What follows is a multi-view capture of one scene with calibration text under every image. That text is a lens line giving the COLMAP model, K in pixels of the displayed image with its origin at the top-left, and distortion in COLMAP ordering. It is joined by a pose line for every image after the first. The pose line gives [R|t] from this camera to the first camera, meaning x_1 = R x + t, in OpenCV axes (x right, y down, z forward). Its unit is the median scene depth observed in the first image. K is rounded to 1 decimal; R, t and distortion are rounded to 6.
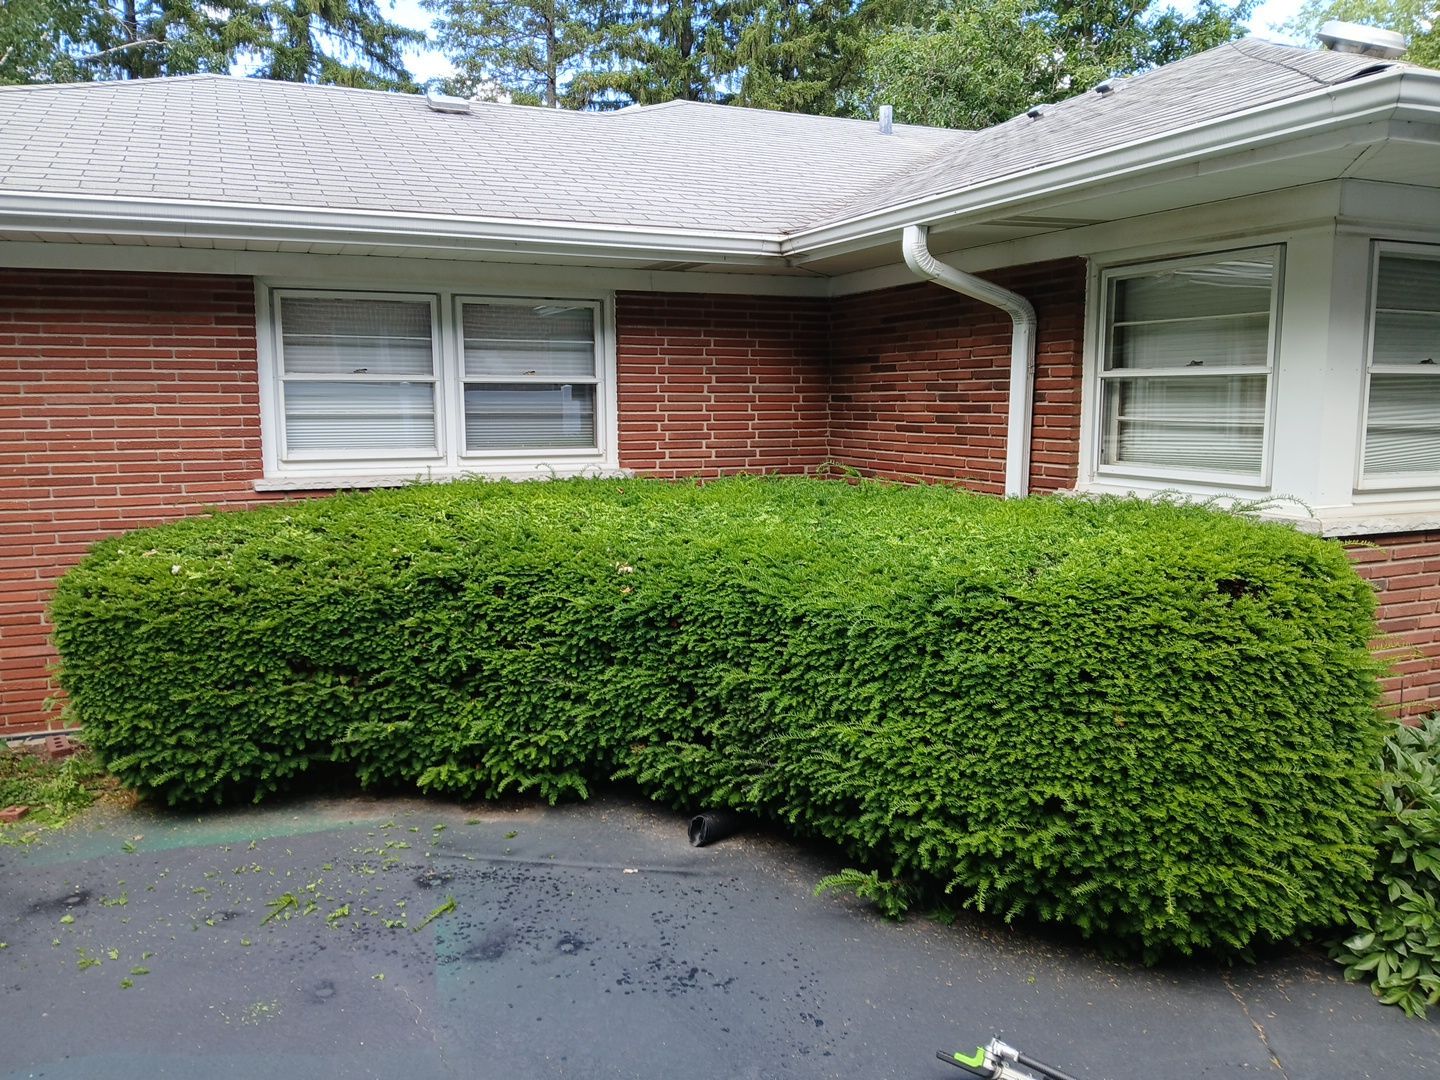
lens RADIAL K [[1124.9, 0, 717.2], [0, 1124.9, 535.7], [0, 0, 1]] dist [0.107707, -0.207437]
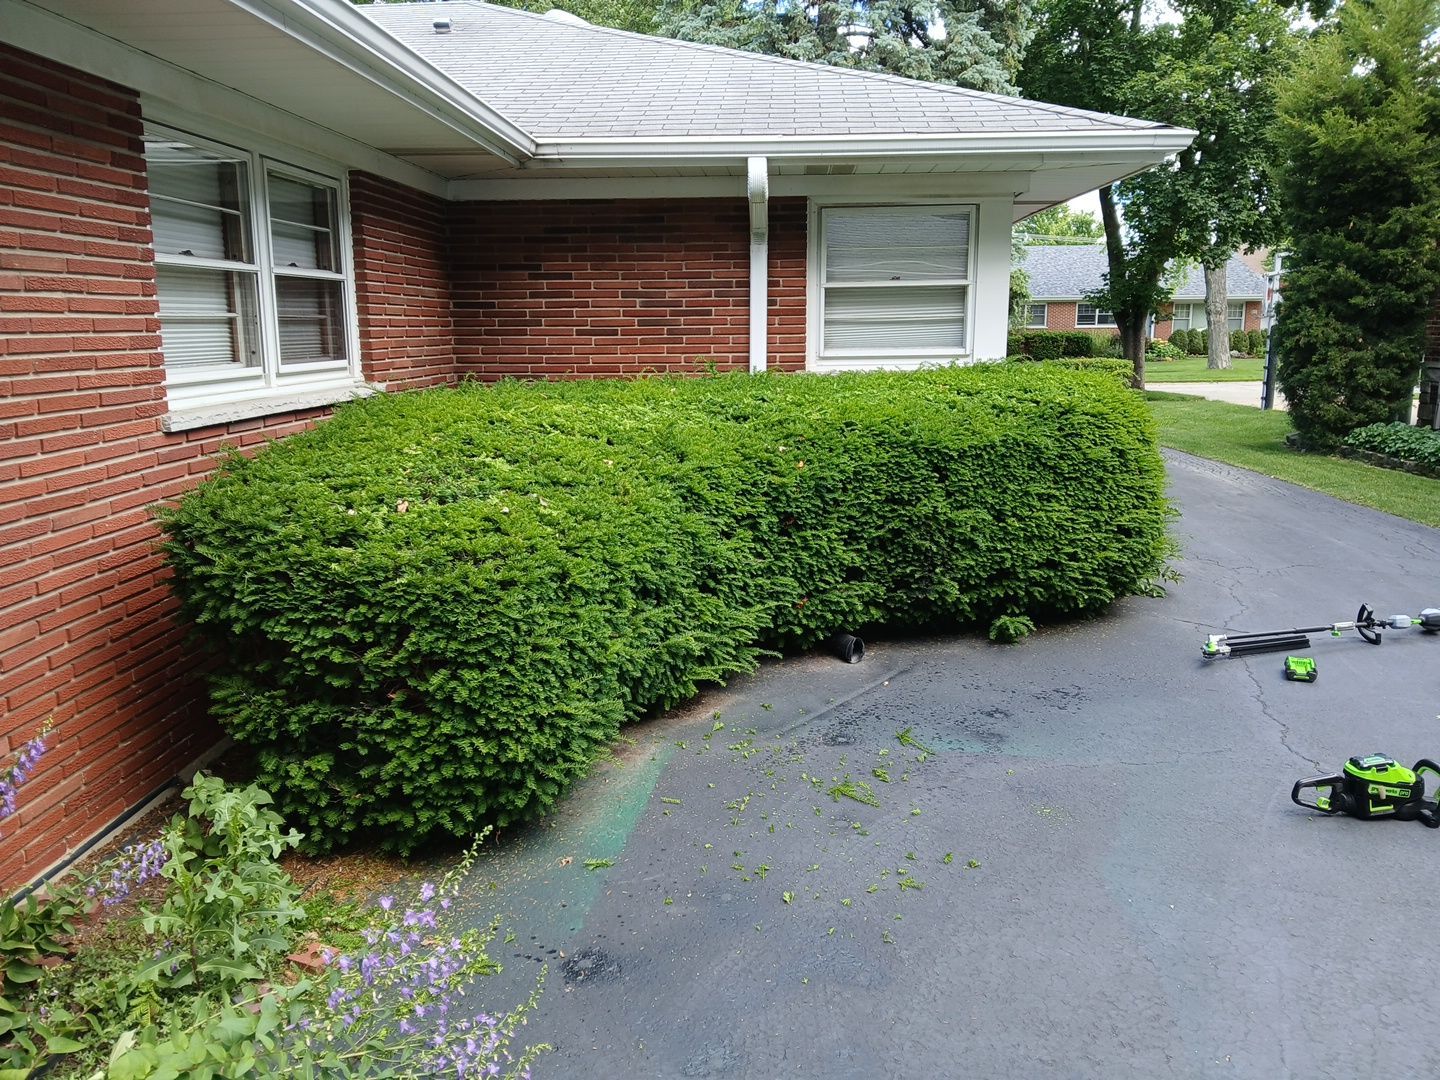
lens RADIAL K [[1118.1, 0, 720.0], [0, 1118.1, 540.0], [0, 0, 1]] dist [0.115106, -0.207667]
pose [[0.437563, -0.171828, 0.882618, -0.863252], [0.119285, 0.983989, 0.132427, -0.027459], [-0.891241, 0.047338, 0.451053, 0.436385]]
